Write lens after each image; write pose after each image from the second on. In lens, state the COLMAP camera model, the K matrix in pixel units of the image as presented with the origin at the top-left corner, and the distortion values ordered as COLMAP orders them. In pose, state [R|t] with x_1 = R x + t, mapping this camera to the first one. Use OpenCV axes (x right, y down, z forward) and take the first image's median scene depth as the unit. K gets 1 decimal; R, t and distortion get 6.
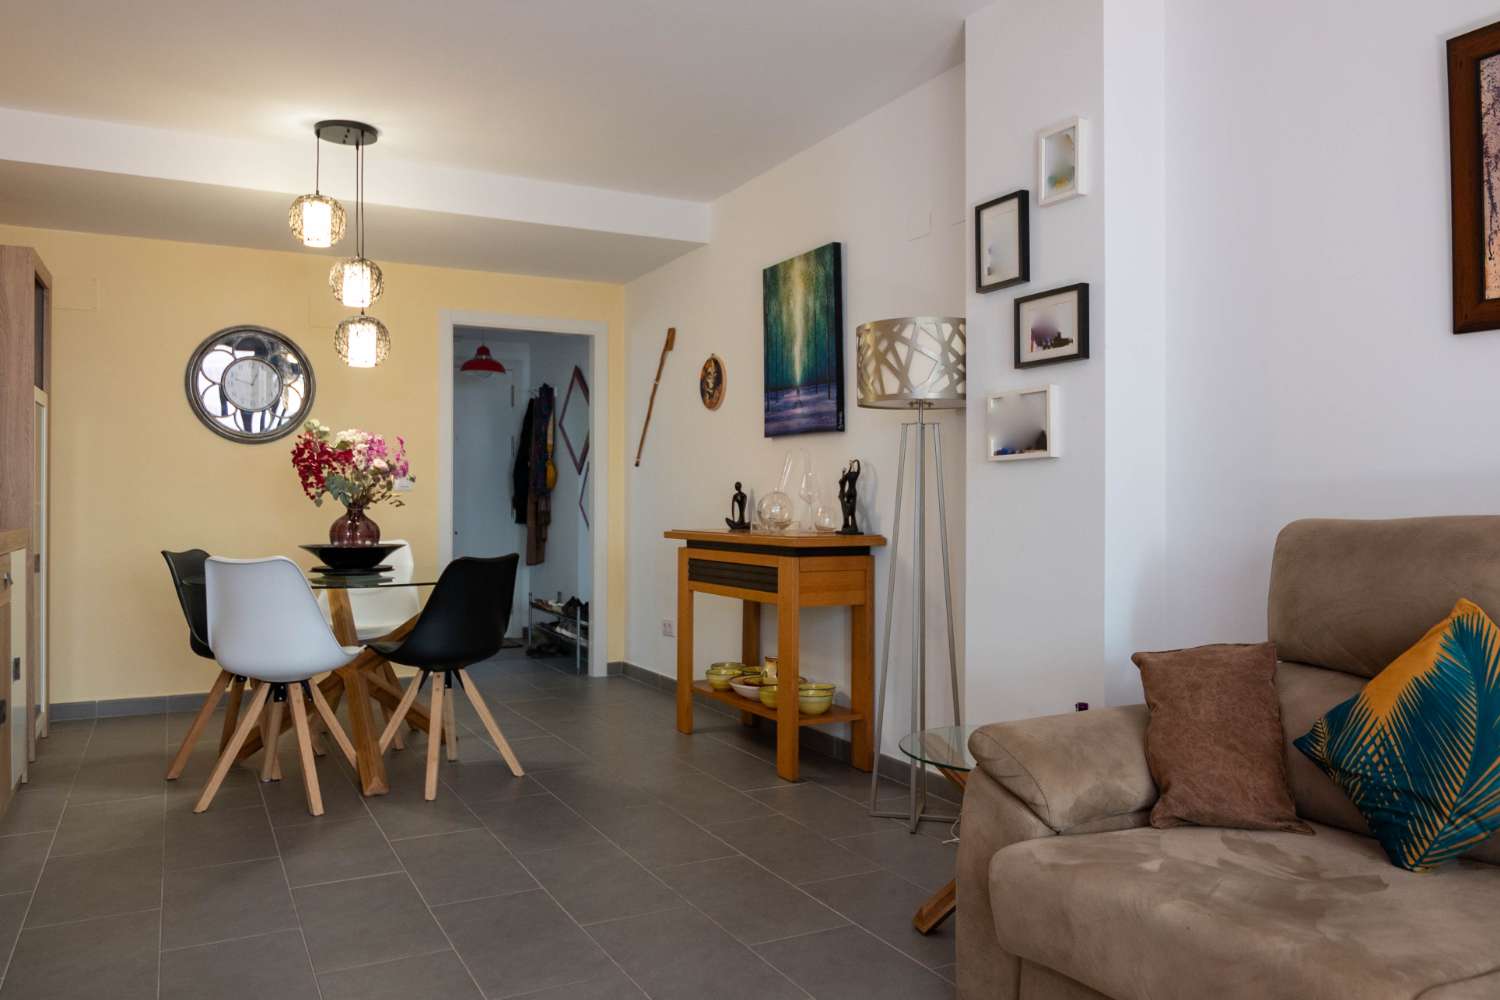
lens RADIAL K [[1081.6, 0, 750.0], [0, 1081.6, 500.0], [0, 0, 1]] dist [0.001468, 0.001883]
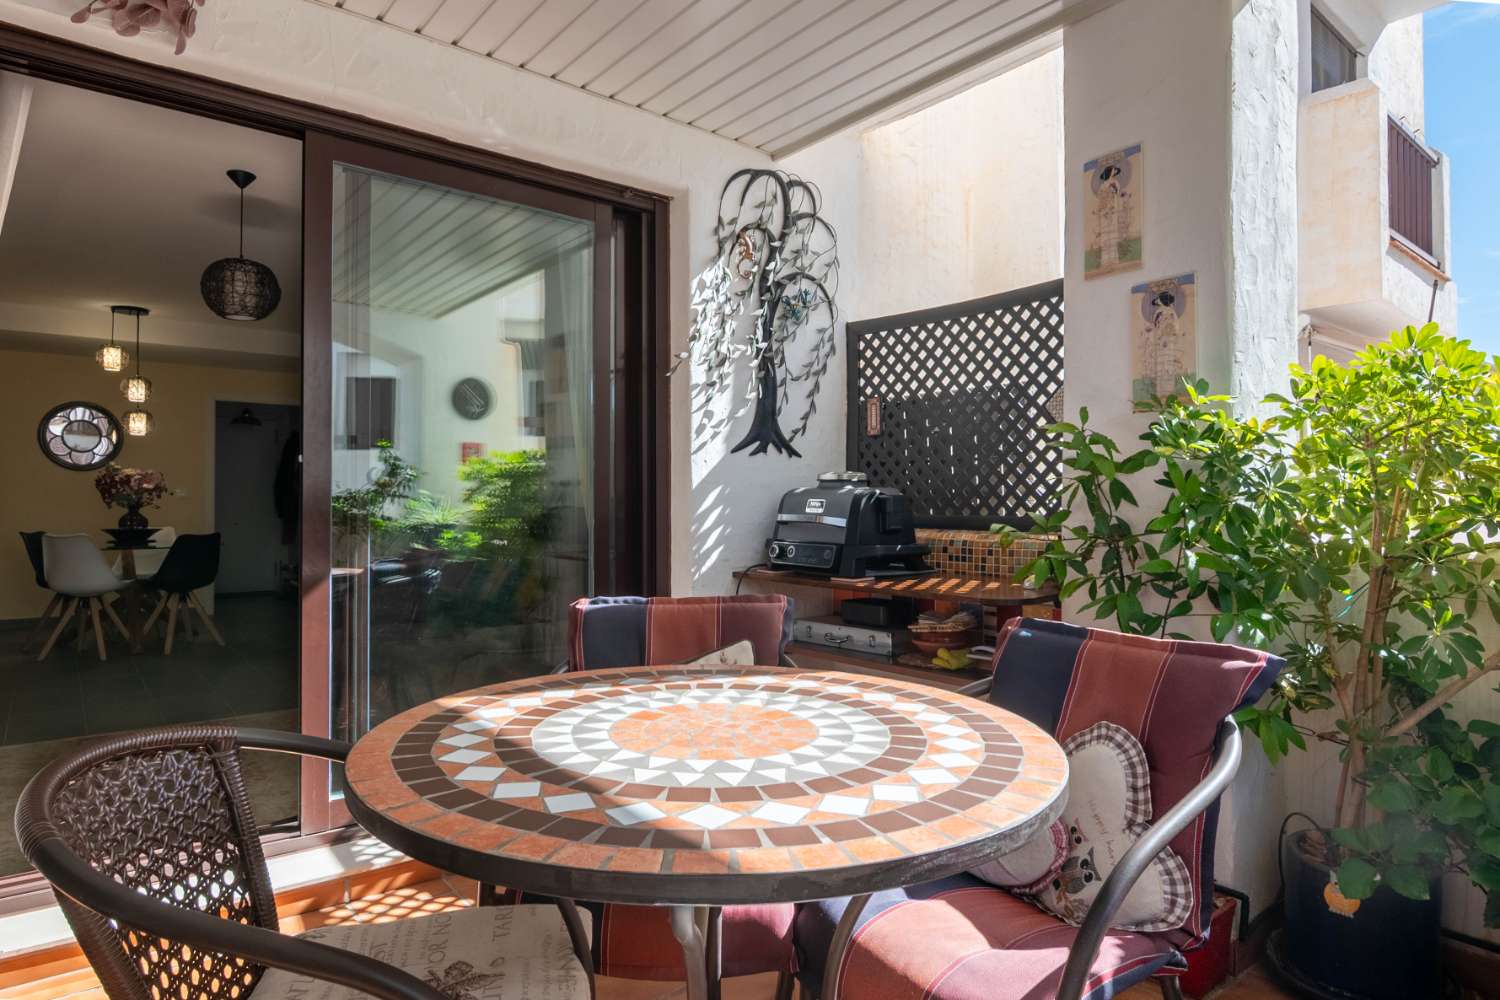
lens RADIAL K [[819.4, 0, 697.0], [0, 819.4, 497.5], [0, 0, 1]] dist [-0.013196, -0.000804]
pose [[0.983559, -0.000359, 0.180587, 0.324667], [0.000509, 1.000000, -0.000787, -0.010838], [-0.180587, 0.000866, 0.983559, -0.542680]]
